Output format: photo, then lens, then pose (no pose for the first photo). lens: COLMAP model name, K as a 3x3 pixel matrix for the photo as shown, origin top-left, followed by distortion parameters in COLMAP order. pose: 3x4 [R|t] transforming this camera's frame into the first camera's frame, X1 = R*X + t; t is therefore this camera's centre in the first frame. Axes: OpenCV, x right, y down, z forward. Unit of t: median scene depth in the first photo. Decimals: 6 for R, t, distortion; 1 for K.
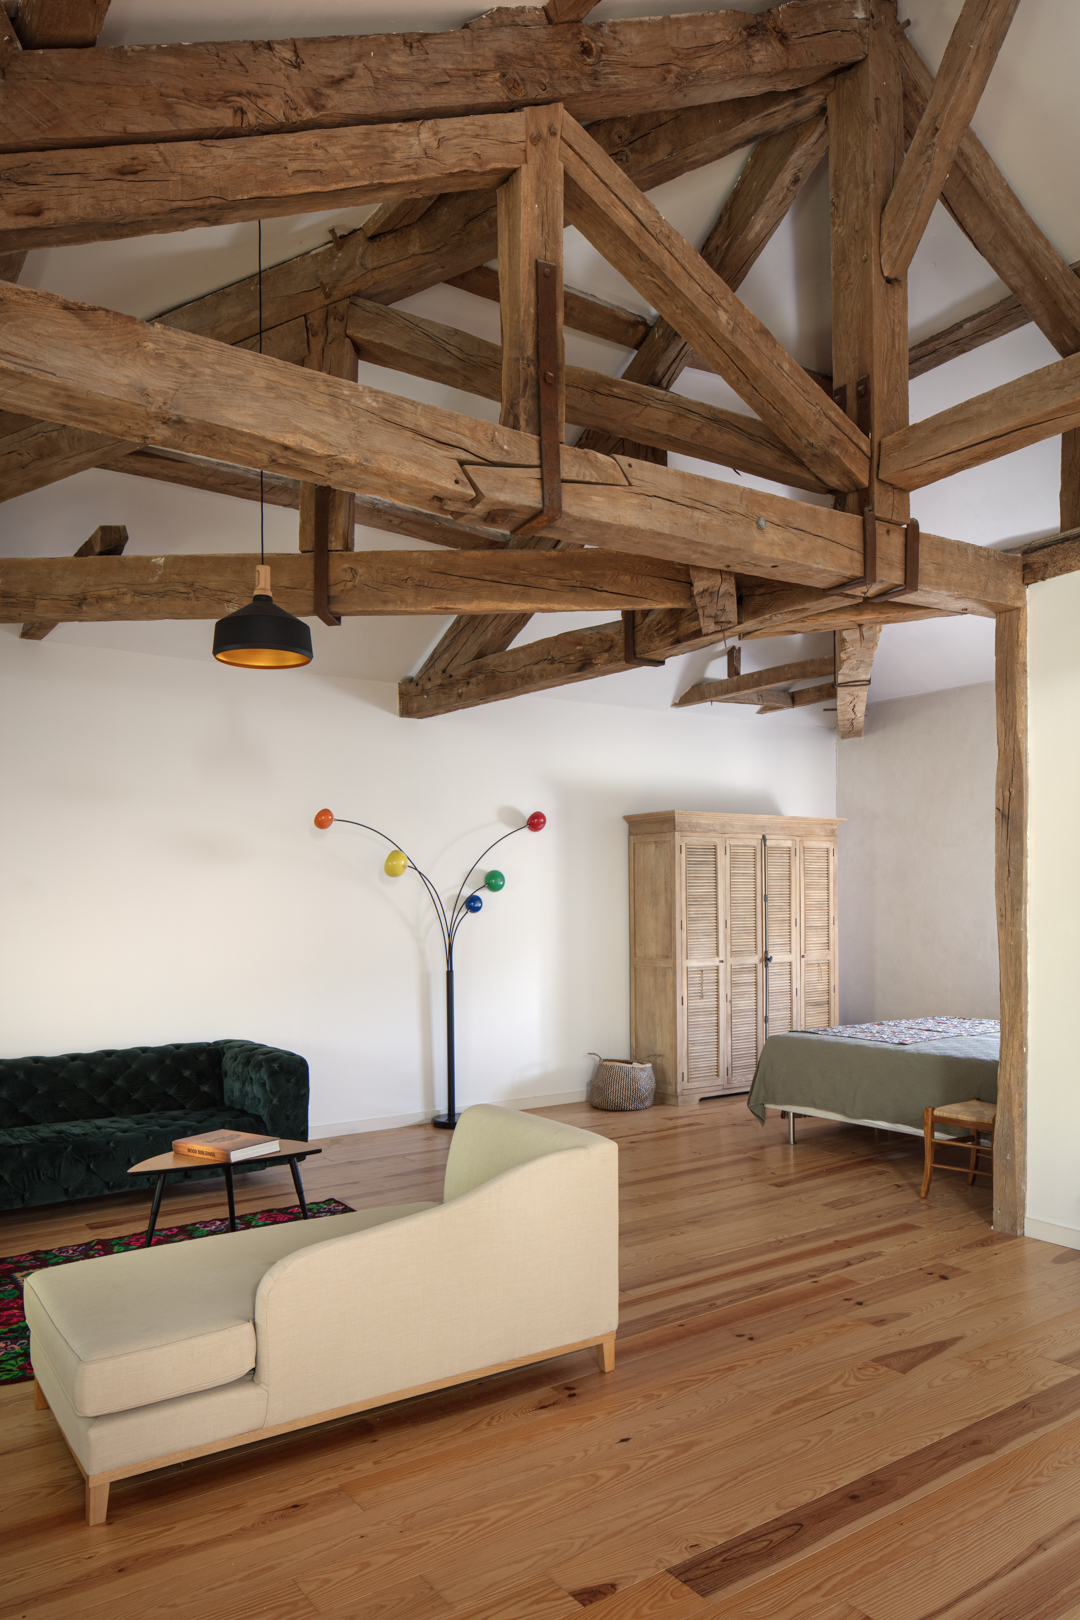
lens RADIAL K [[1116.8, 0, 537.7], [0, 1116.8, 926.2], [0, 0, 1]] dist [-0.005516, -0.002809]
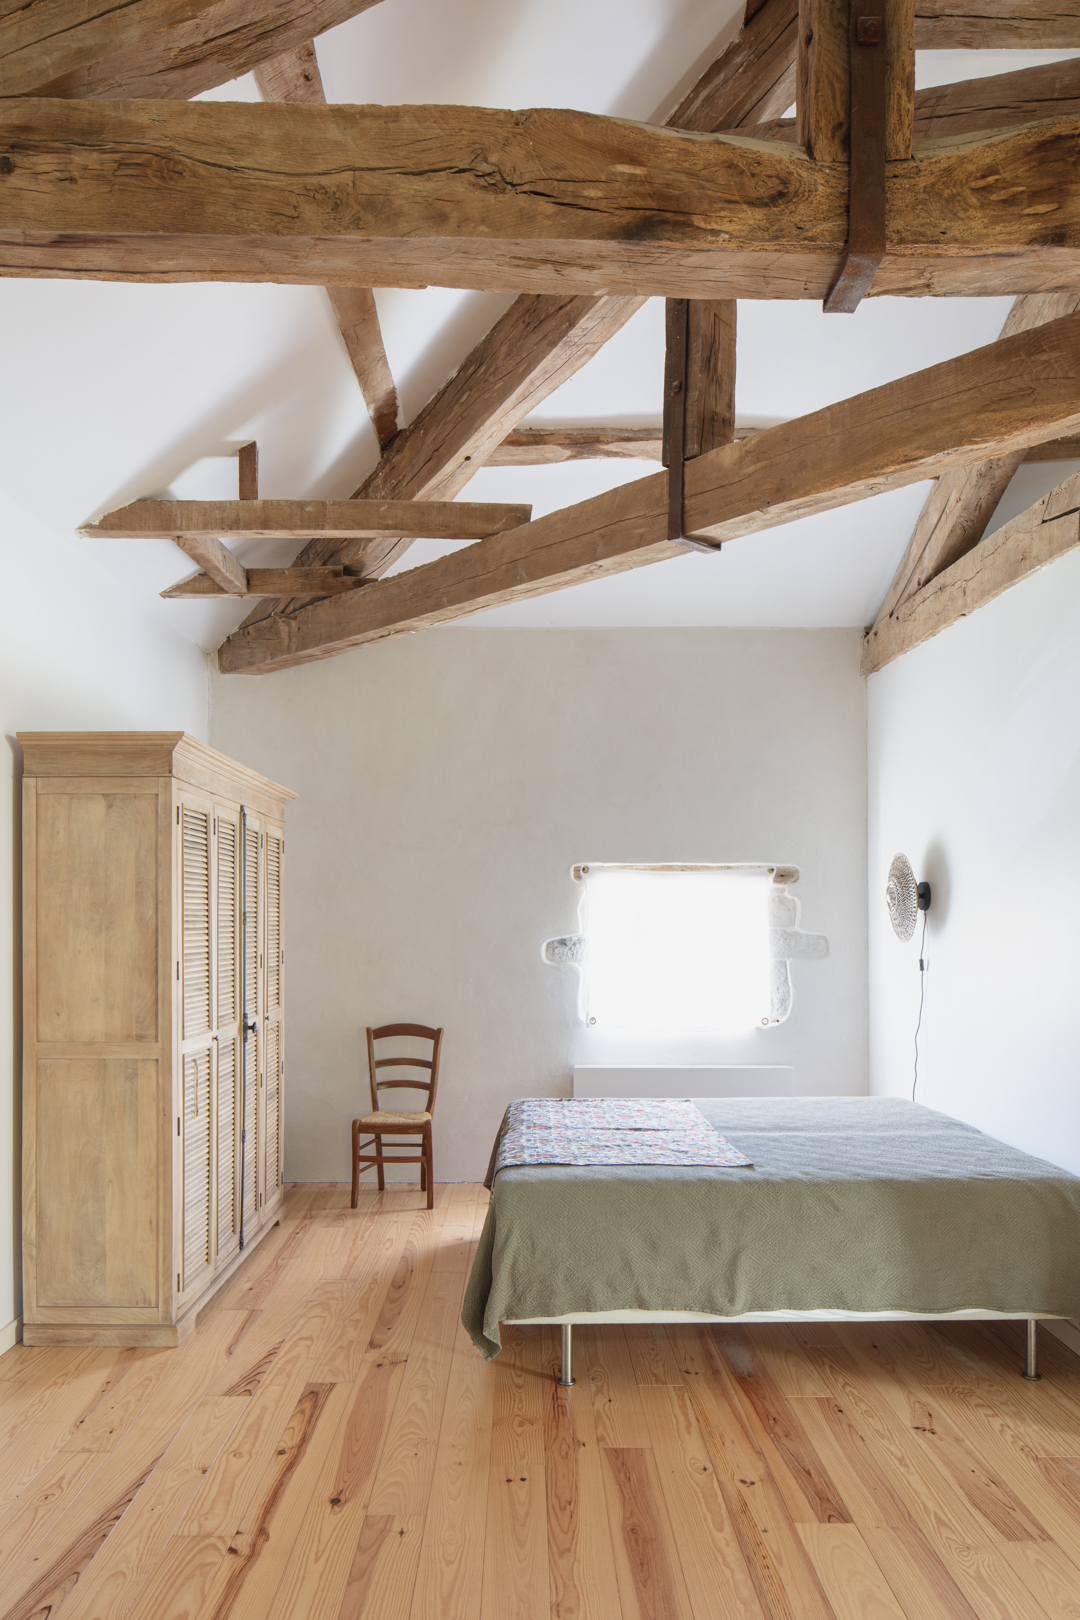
lens RADIAL K [[1116.8, 0, 537.7], [0, 1116.8, 926.2], [0, 0, 1]] dist [-0.005516, -0.002809]
pose [[0.571314, 0.012646, 0.820634, -0.177135], [0.008314, 0.999741, -0.021194, -0.008542], [-0.820690, 0.018931, 0.571060, 0.581607]]
